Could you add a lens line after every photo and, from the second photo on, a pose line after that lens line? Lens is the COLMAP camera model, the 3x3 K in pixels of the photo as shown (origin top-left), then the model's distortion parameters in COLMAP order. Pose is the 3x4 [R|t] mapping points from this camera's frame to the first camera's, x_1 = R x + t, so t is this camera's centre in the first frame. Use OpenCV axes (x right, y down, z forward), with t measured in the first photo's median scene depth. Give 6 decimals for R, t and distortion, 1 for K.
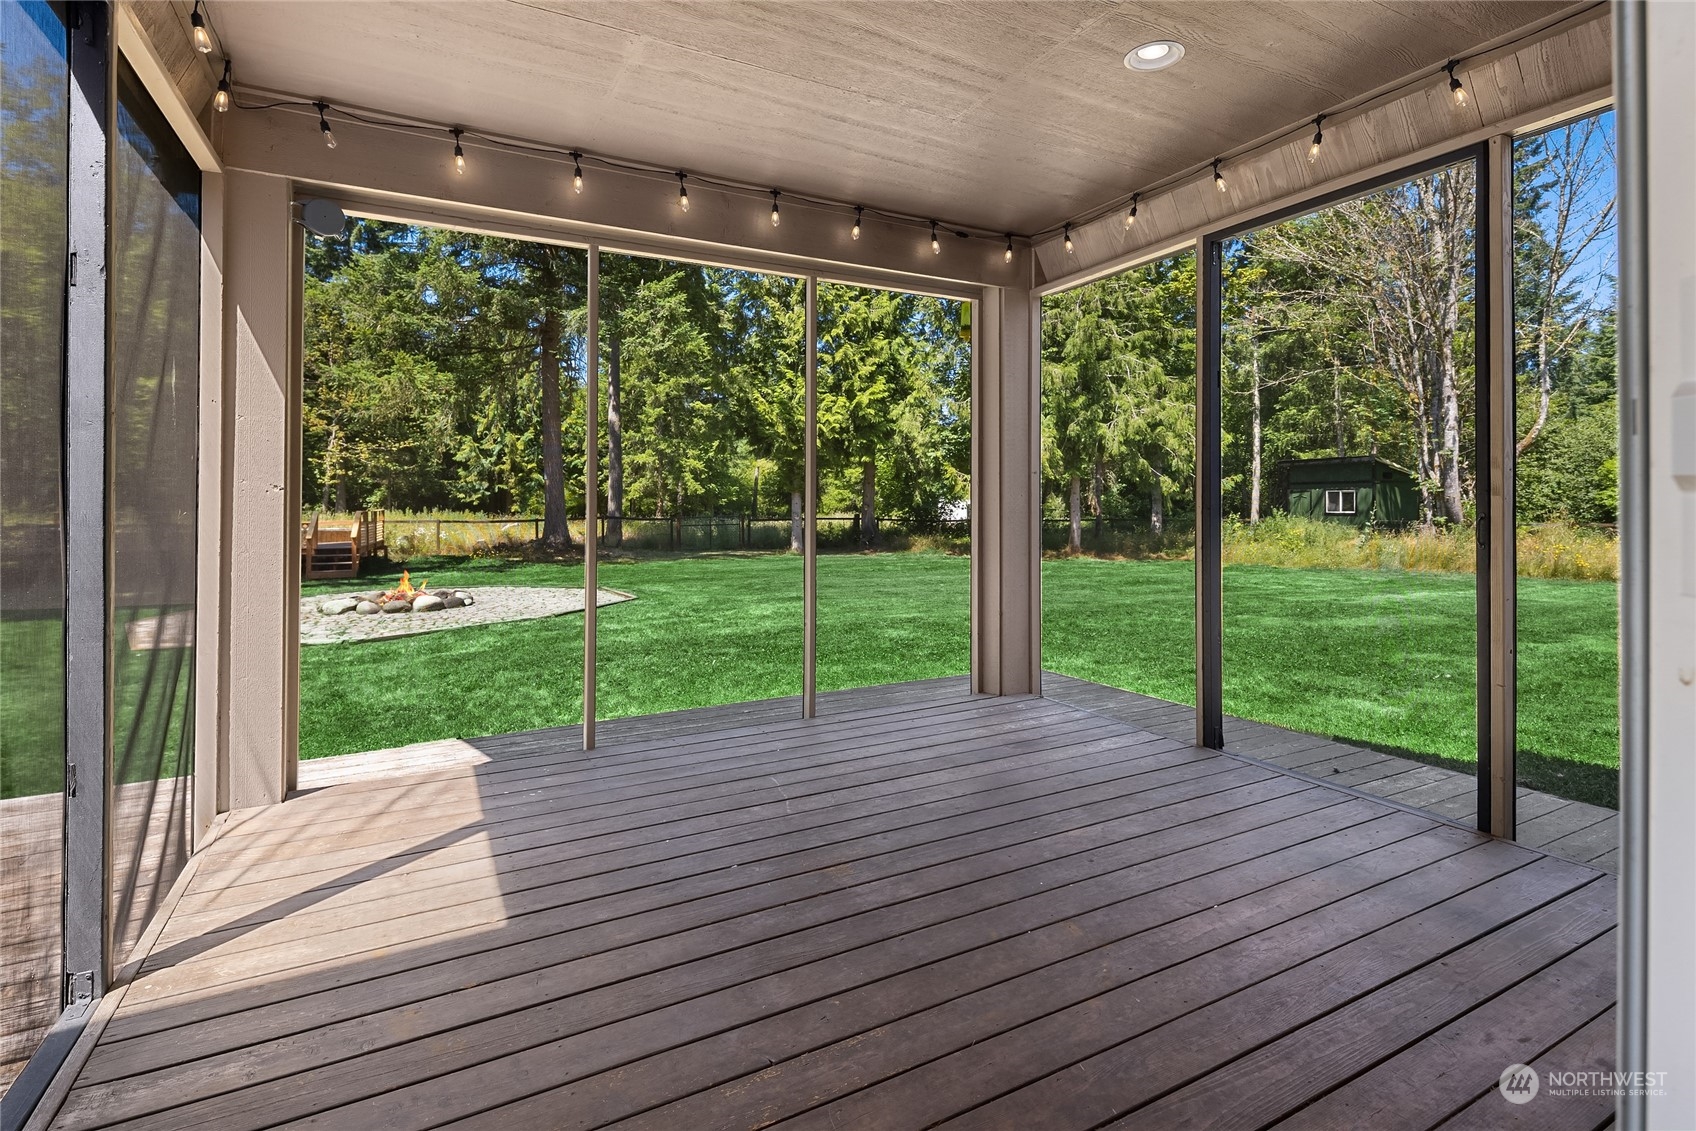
lens RADIAL K [[820.1, 0, 855.5], [0, 820.1, 504.4], [0, 0, 1]] dist [0.002432, -0.004470]
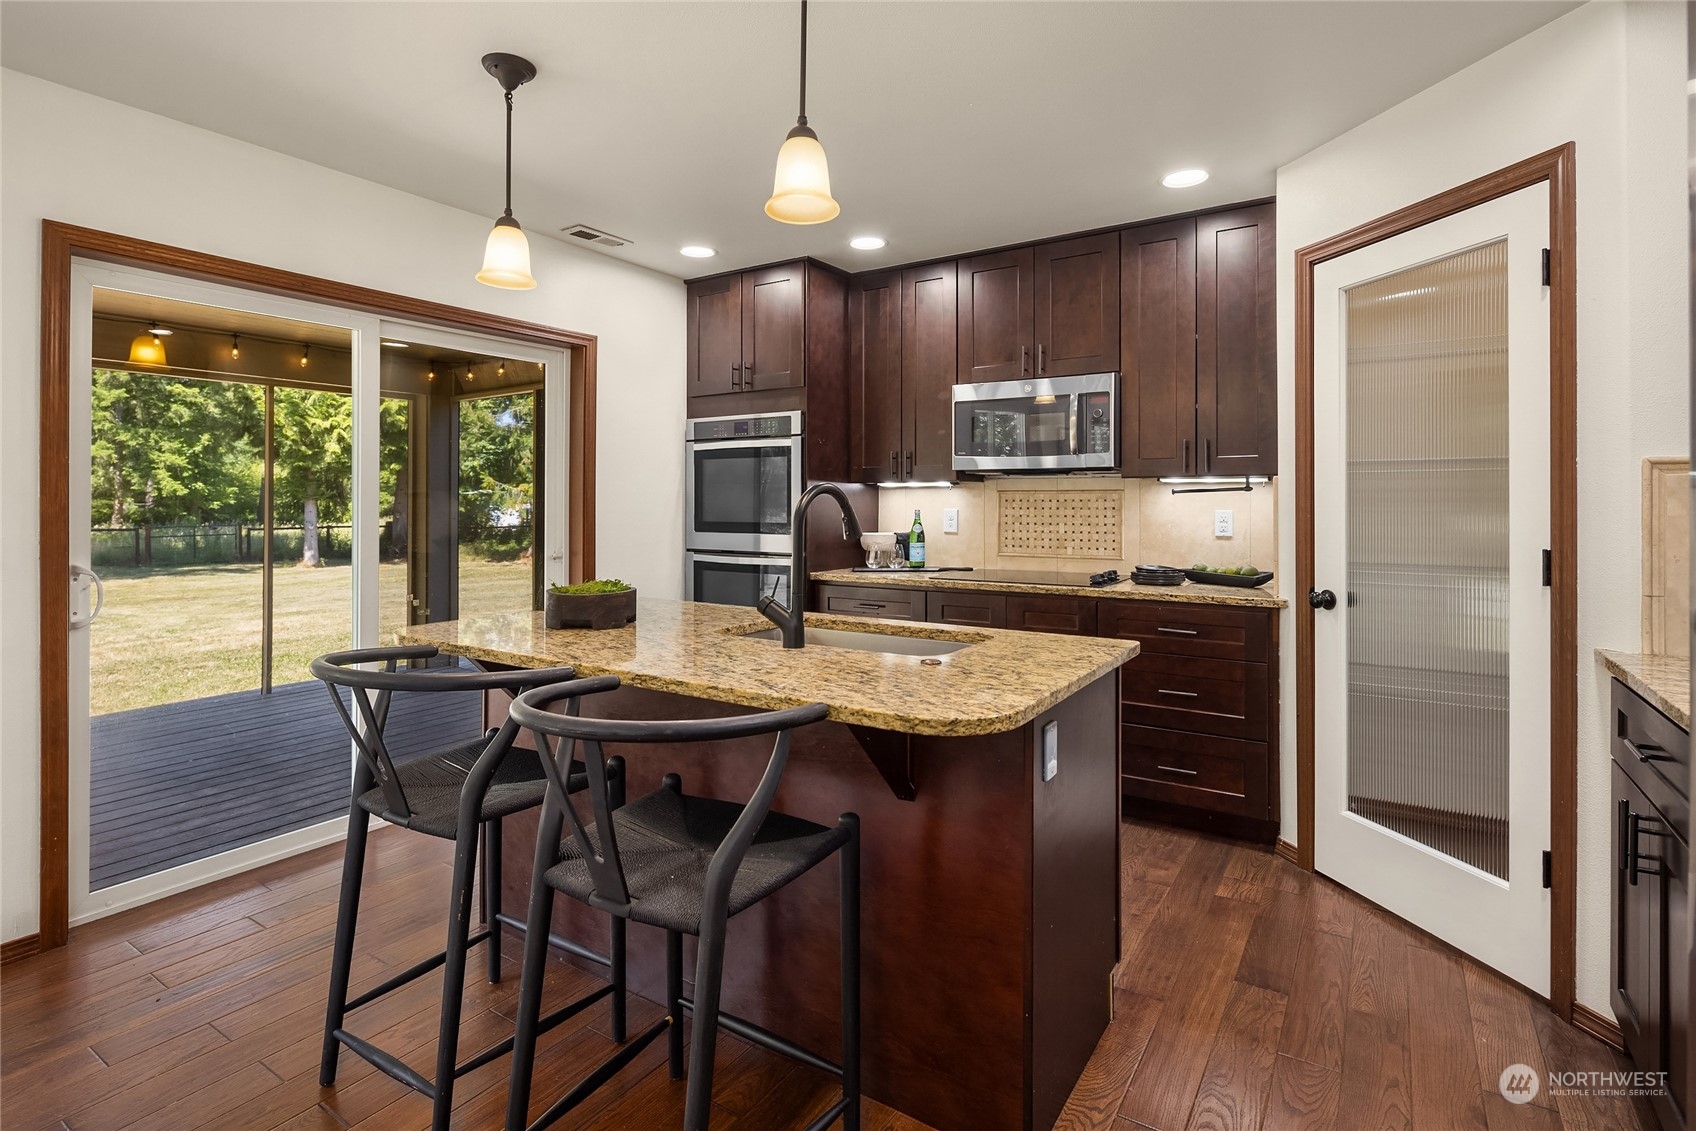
lens RADIAL K [[820.1, 0, 852.0], [0, 820.1, 503.1], [0, 0, 1]] dist [0.002432, -0.004470]
pose [[0.878735, 0.003069, 0.477300, 0.018332], [-0.002837, 0.999995, -0.001207, -0.008734], [-0.477302, -0.000294, 0.878740, -0.086914]]
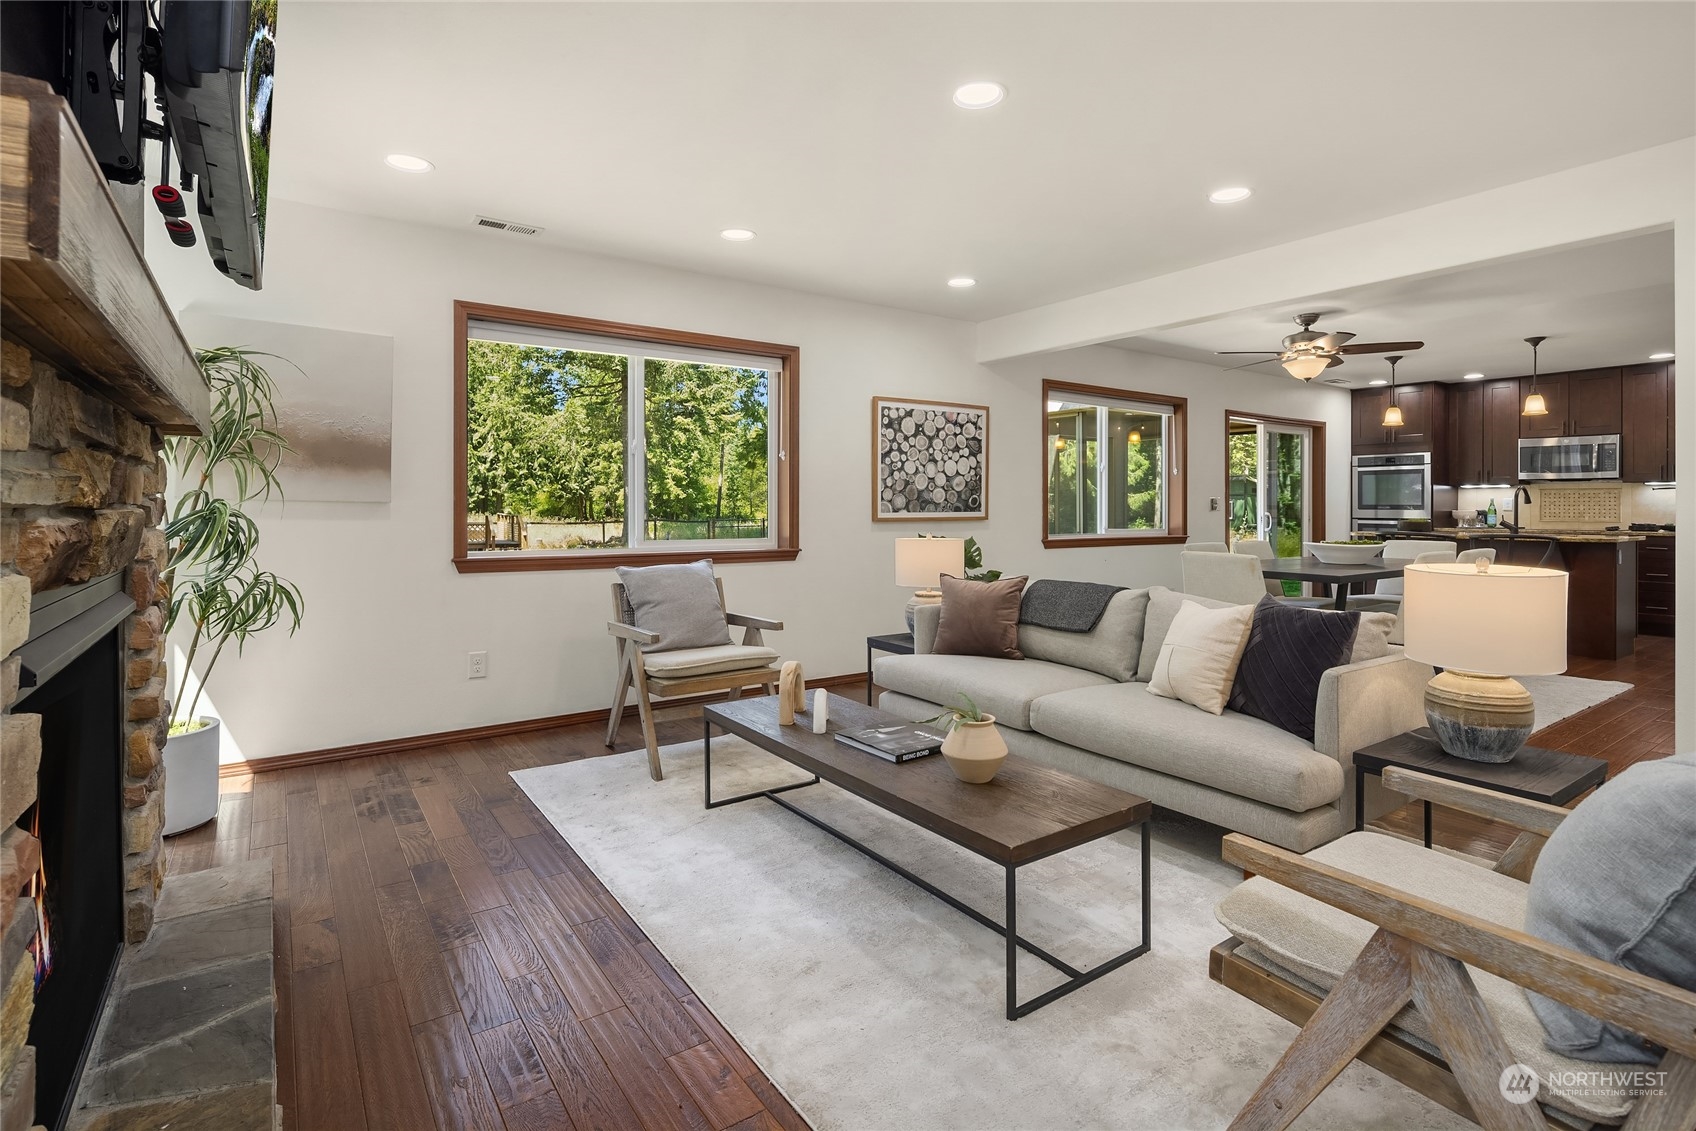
lens RADIAL K [[820.1, 0, 850.2], [0, 820.1, 504.7], [0, 0, 1]] dist [0.002432, -0.004470]
pose [[0.993342, 0.005478, 0.115076, -0.130084], [-0.005254, 0.999984, -0.002254, -0.004676], [-0.115086, 0.001634, 0.993354, -0.204046]]
